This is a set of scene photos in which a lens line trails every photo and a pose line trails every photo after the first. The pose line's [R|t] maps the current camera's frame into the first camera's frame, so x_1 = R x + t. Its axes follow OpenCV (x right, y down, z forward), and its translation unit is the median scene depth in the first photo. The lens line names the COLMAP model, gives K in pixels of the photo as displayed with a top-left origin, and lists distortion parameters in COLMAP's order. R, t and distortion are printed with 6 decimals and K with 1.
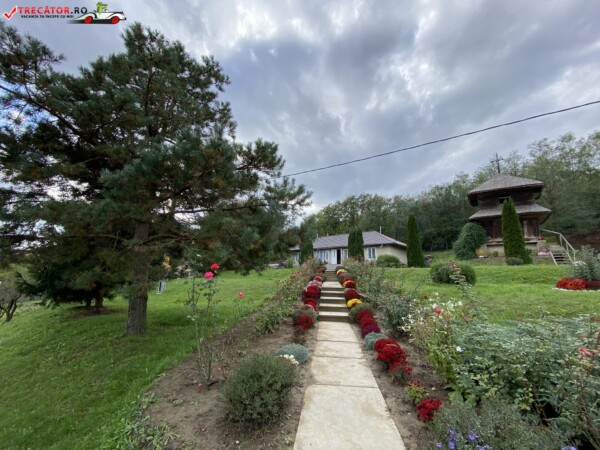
lens RADIAL K [[242.5, 0, 300.0], [0, 242.5, 225.0], [0, 0, 1]] dist [0.038660, -0.030510]
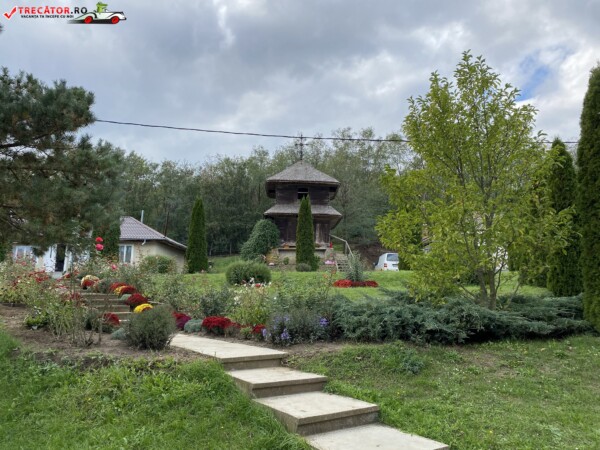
lens RADIAL K [[453.9, 0, 300.5], [0, 453.9, 221.6], [0, 0, 1]] dist [0.071027, -0.094498]
pose [[0.757871, 0.096768, 0.645188, -0.120767], [-0.116734, 0.993093, -0.011827, 0.001695], [-0.641876, -0.066352, 0.763932, -0.135613]]
